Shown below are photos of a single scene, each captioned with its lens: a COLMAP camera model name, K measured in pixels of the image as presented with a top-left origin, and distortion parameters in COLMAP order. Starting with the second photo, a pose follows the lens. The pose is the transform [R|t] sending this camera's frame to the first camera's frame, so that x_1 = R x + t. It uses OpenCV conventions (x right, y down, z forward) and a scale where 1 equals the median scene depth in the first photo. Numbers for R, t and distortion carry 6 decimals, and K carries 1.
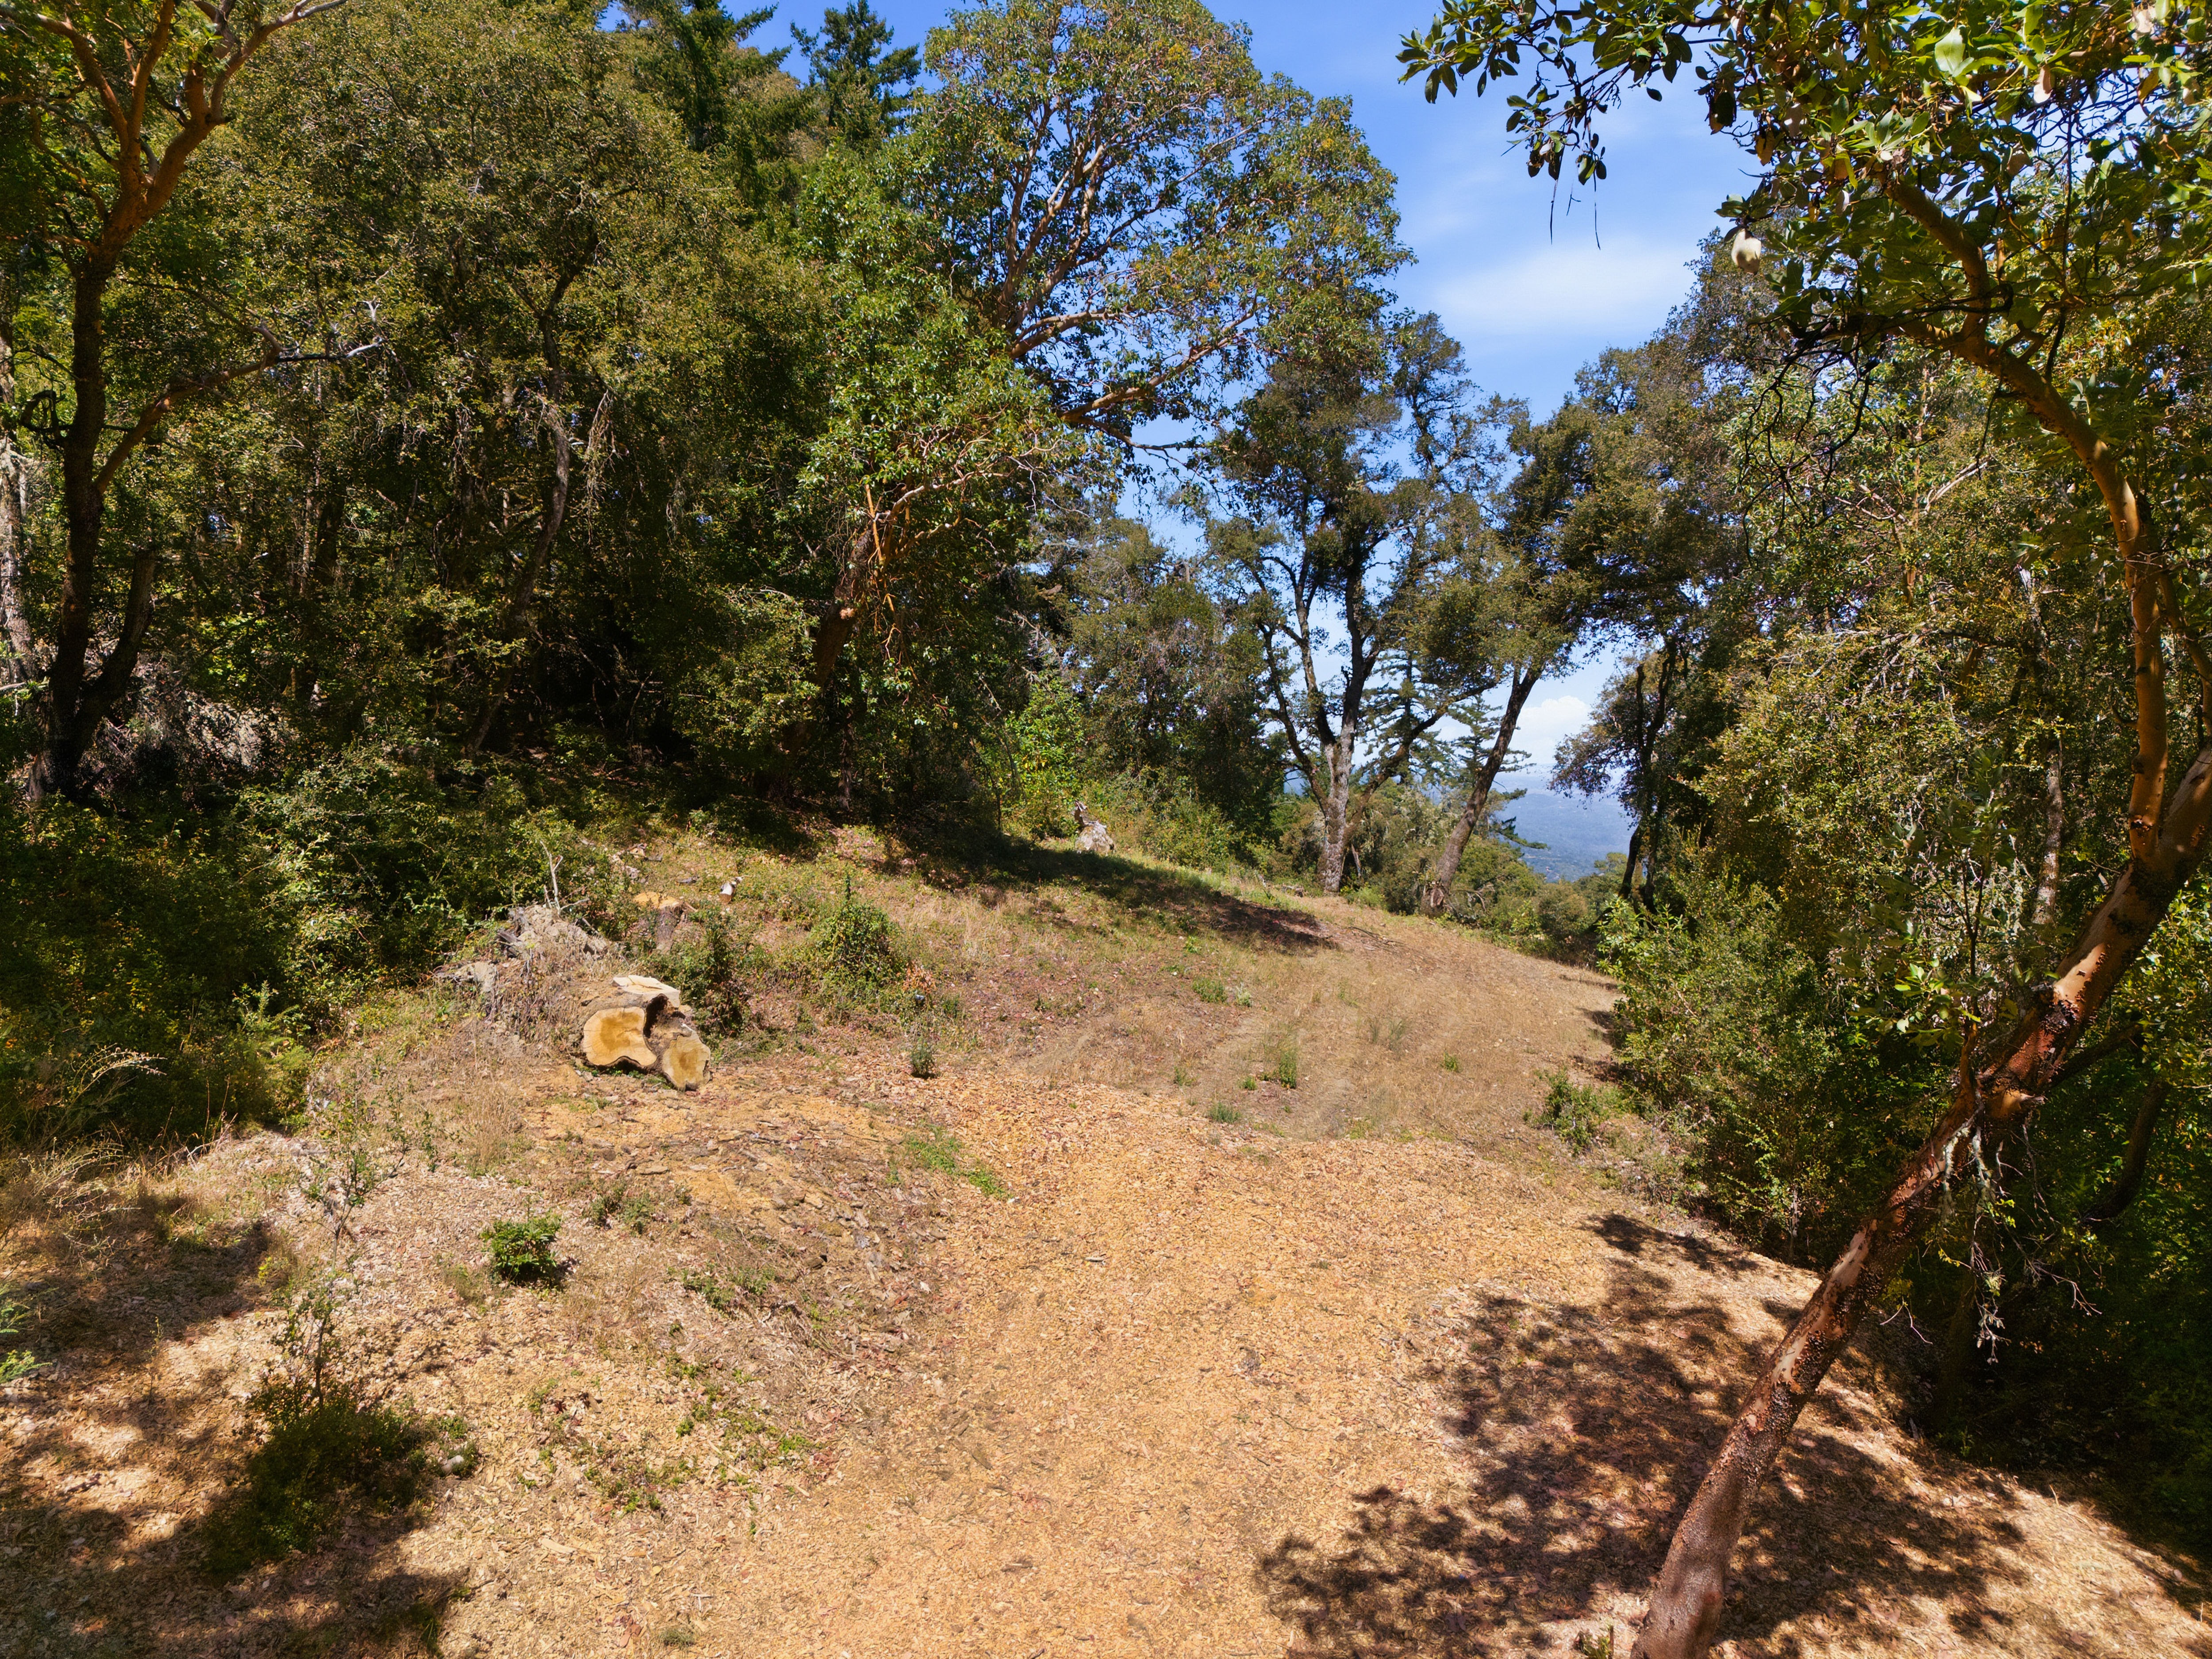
lens RADIAL K [[1624.7, 0, 1088.8], [0, 1624.7, 836.2], [0, 0, 1]] dist [0.067488, -0.056660]
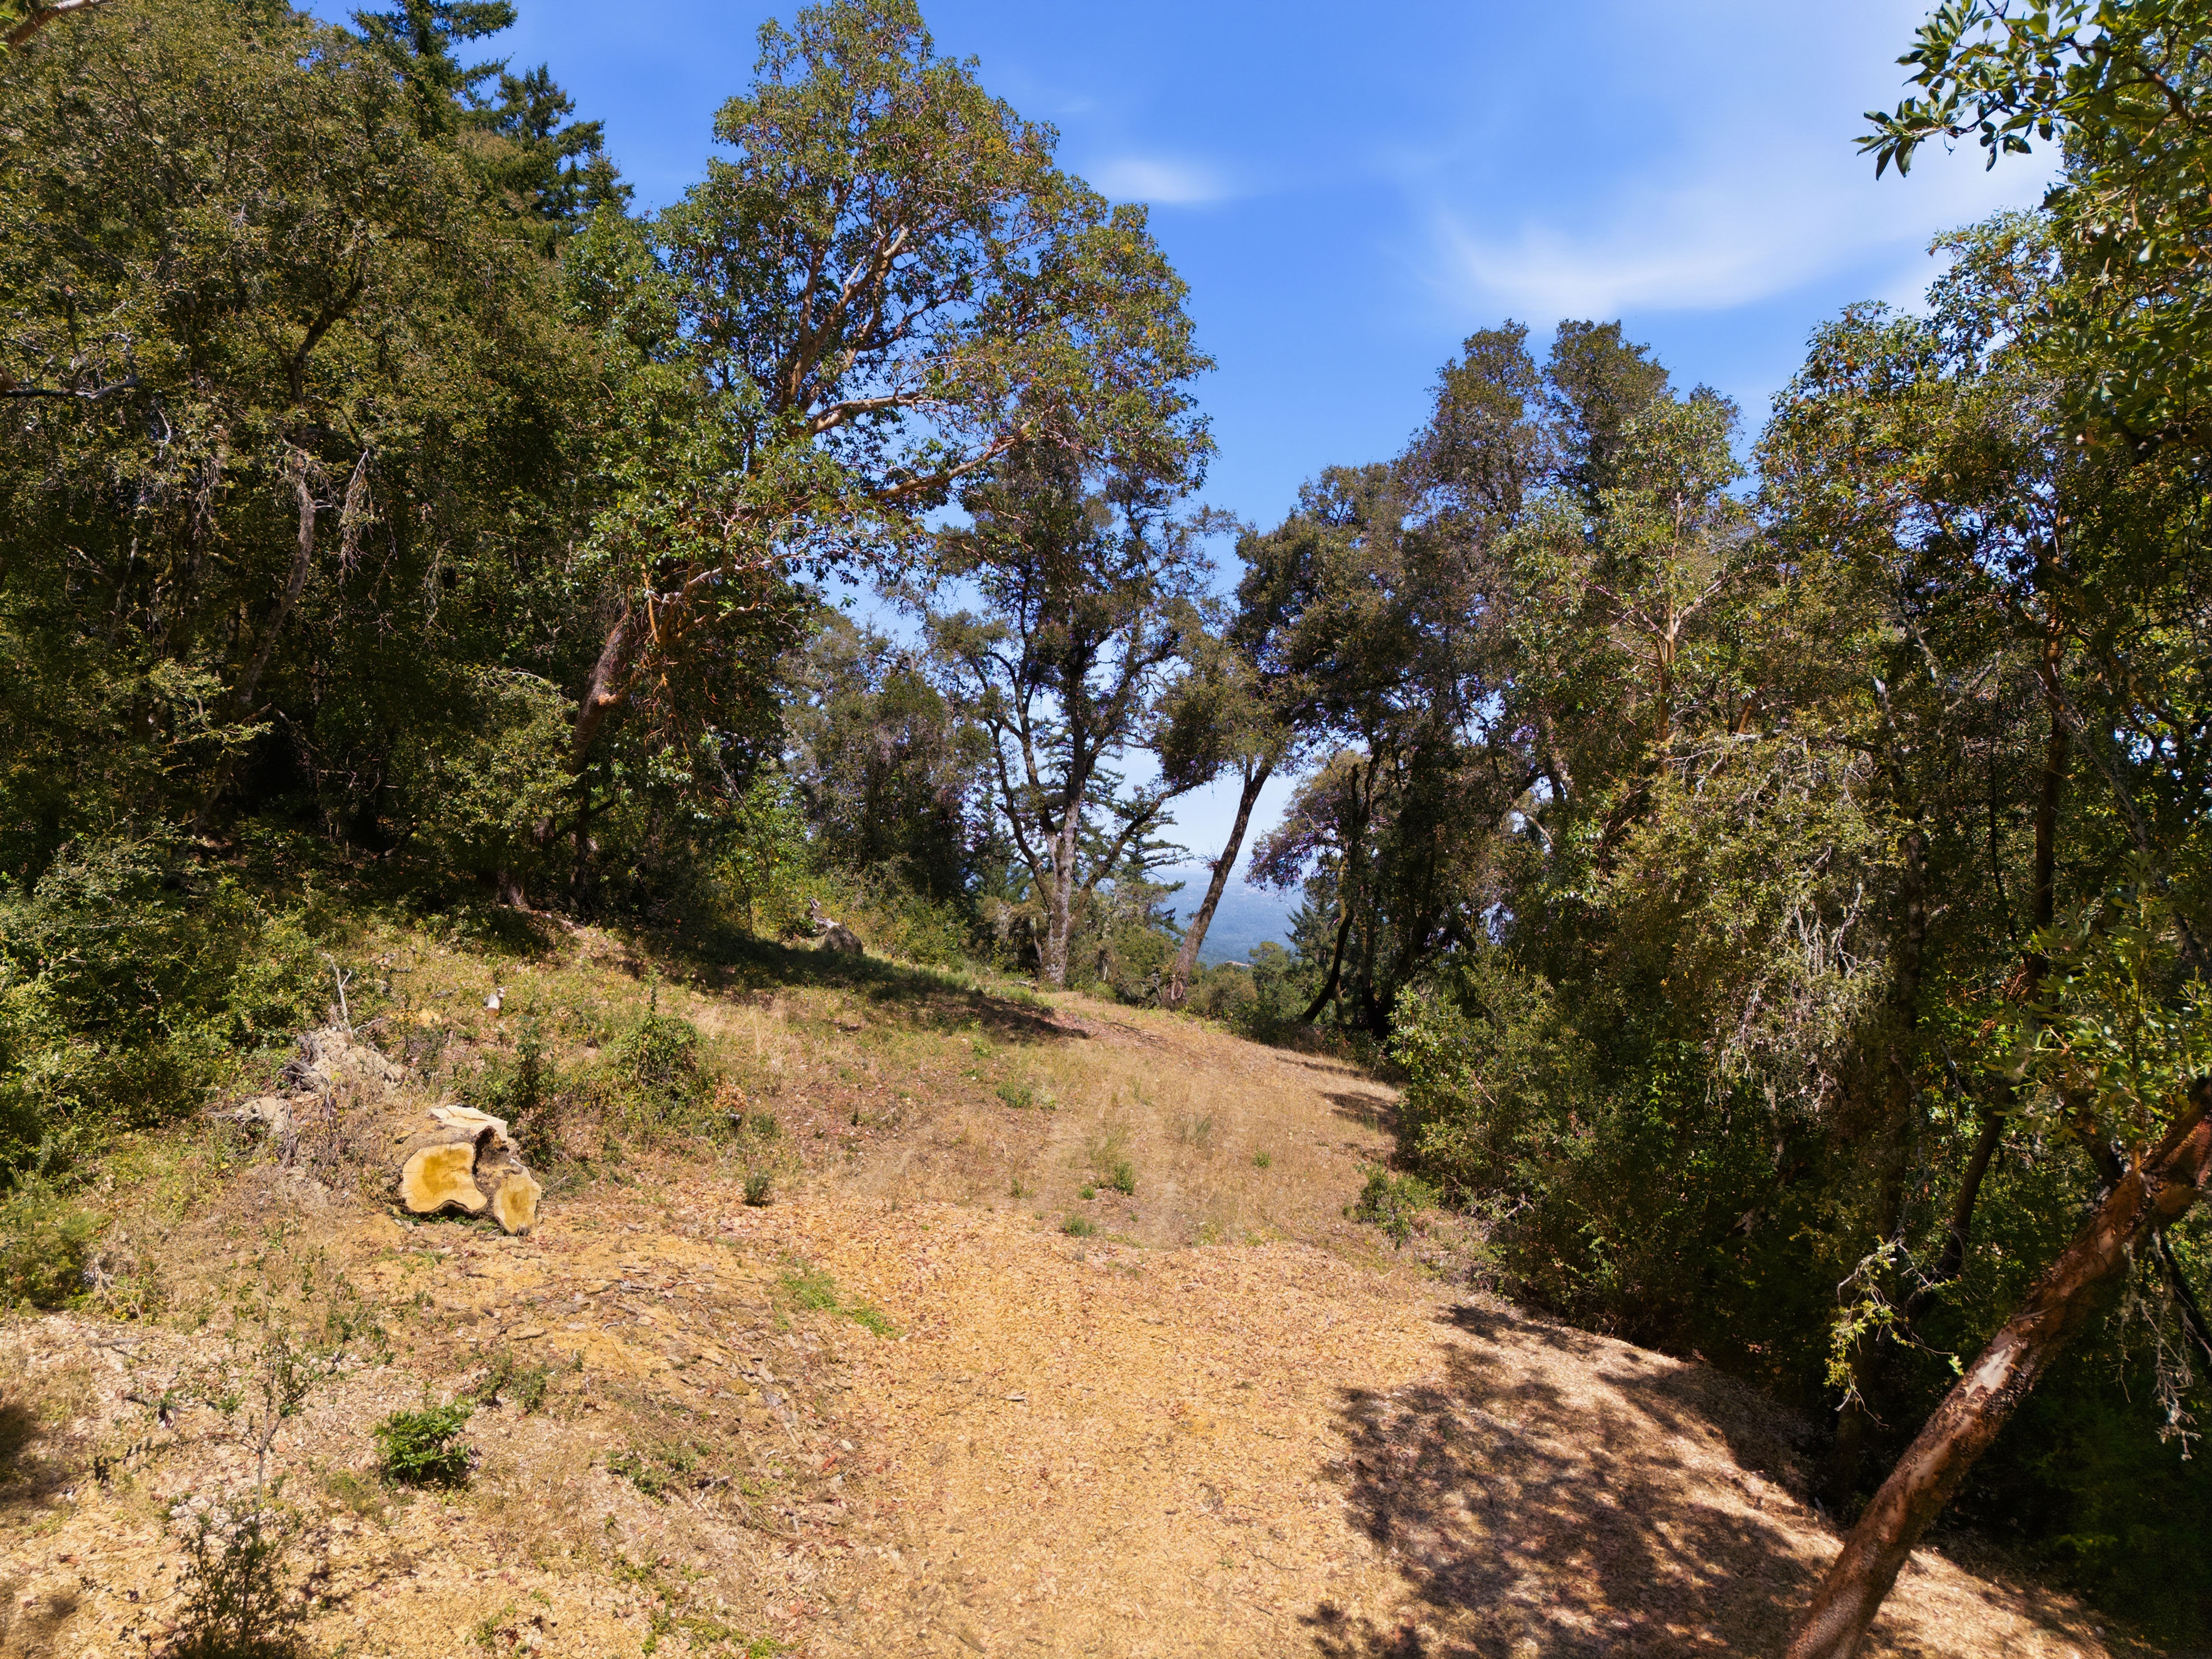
lens RADIAL K [[1624.7, 0, 1094.5], [0, 1624.7, 838.1], [0, 0, 1]] dist [0.067488, -0.056660]
pose [[0.975351, 0.000083, 0.220659, -0.092419], [0.012343, 0.998414, -0.054935, -0.003802], [-0.220313, 0.056305, 0.973803, 0.039235]]
